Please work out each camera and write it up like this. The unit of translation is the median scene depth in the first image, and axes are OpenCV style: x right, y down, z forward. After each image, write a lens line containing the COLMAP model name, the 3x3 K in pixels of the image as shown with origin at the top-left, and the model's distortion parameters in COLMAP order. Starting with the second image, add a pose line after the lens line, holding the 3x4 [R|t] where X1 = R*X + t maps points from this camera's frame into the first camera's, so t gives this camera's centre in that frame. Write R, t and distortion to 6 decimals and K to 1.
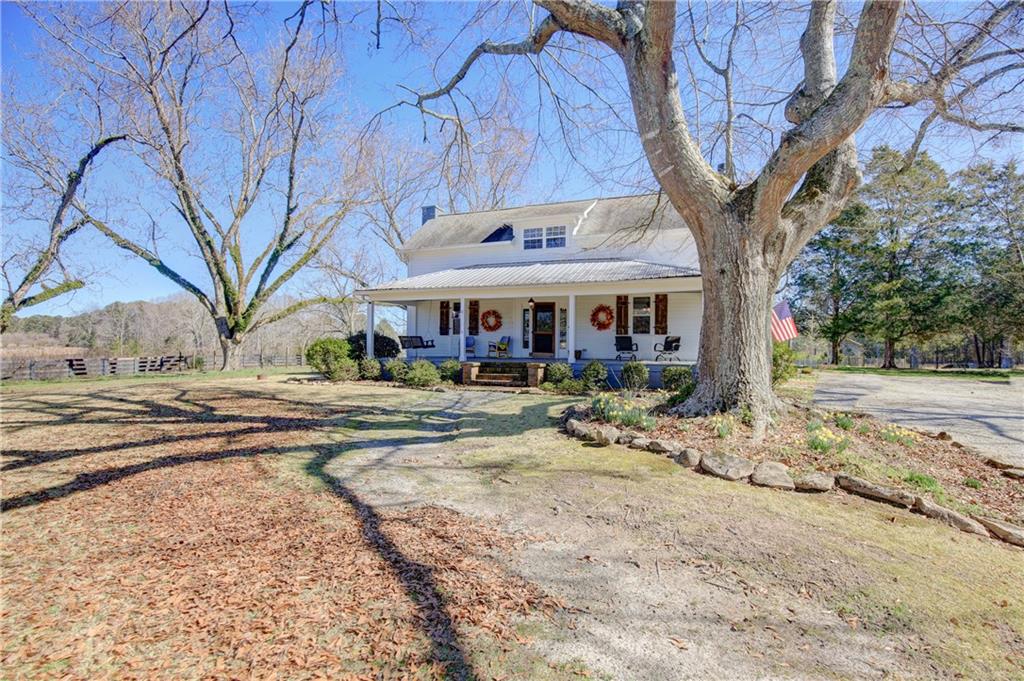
lens RADIAL K [[481.2, 0, 514.0], [0, 481.2, 346.9], [0, 0, 1]] dist [-0.028407, 0.000644]
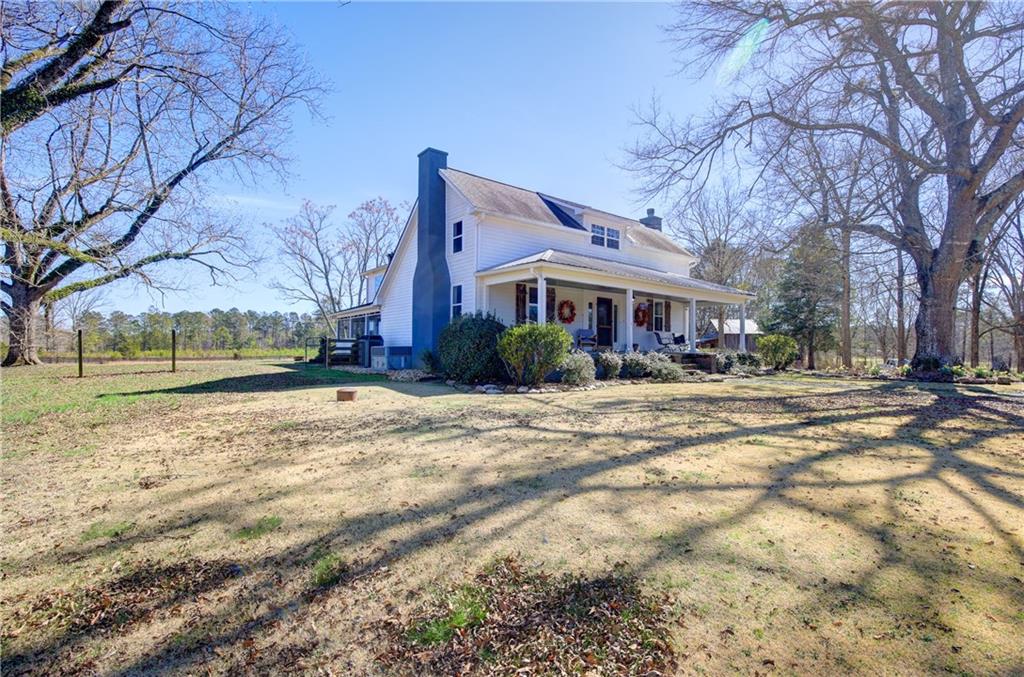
lens RADIAL K [[483.6, 0, 527.9], [0, 483.6, 337.6], [0, 0, 1]] dist [-0.026904, 0.000823]
pose [[0.477754, 0.016964, 0.878330, -0.935653], [-0.006321, 0.999854, -0.015873, 0.011638], [-0.878471, 0.002031, 0.477792, 0.635893]]
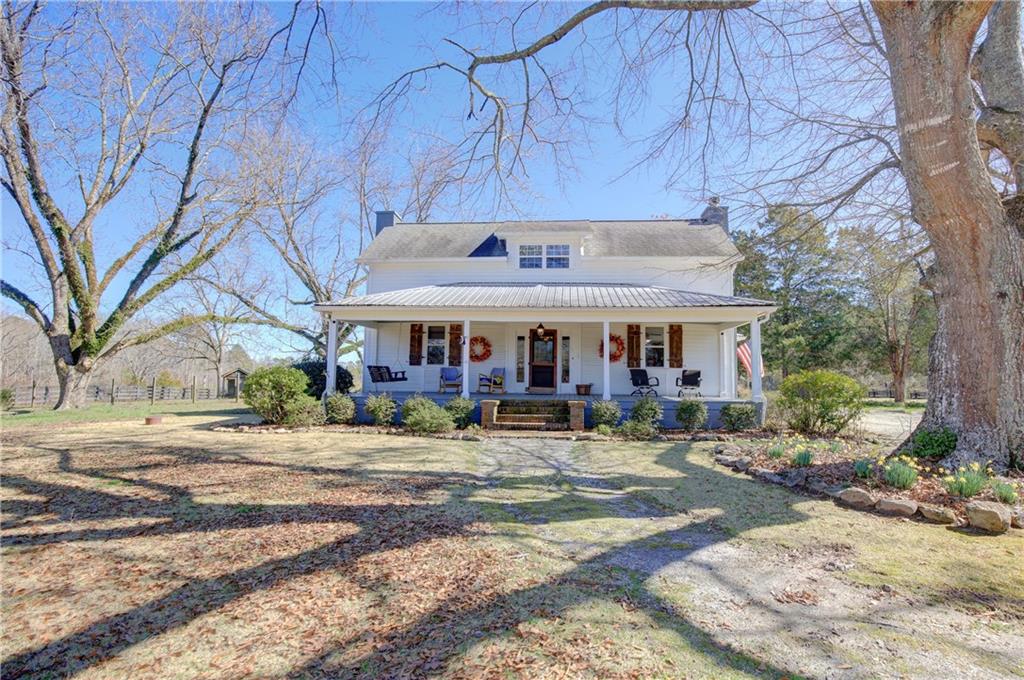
lens RADIAL K [[483.6, 0, 527.9], [0, 483.6, 339.1], [0, 0, 1]] dist [-0.026904, 0.000823]
pose [[0.958337, 0.028351, 0.284230, -0.211217], [-0.005762, 0.996778, -0.079997, -0.004453], [-0.285583, 0.075027, 0.955413, 0.169786]]
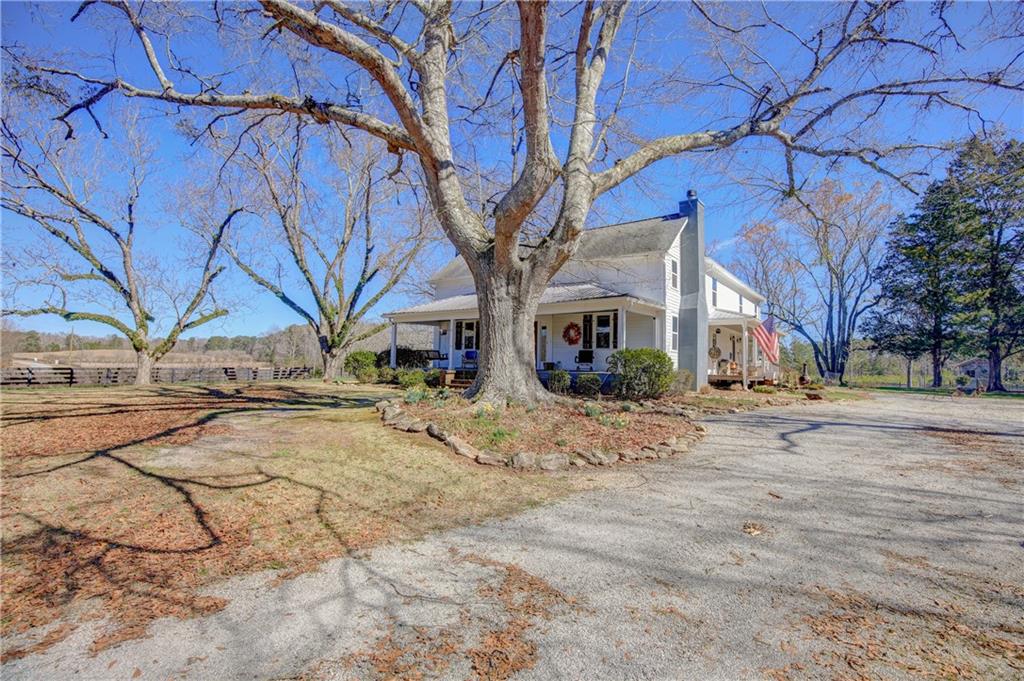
lens RADIAL K [[479.3, 0, 512.0], [0, 479.3, 340.5], [0, 0, 1]] dist [-0.025723, 0.000776]
pose [[0.961425, -0.003059, -0.275049, 0.339223], [-0.011633, 0.998591, -0.051770, 0.014503], [0.274820, 0.052973, 0.960035, -0.128346]]
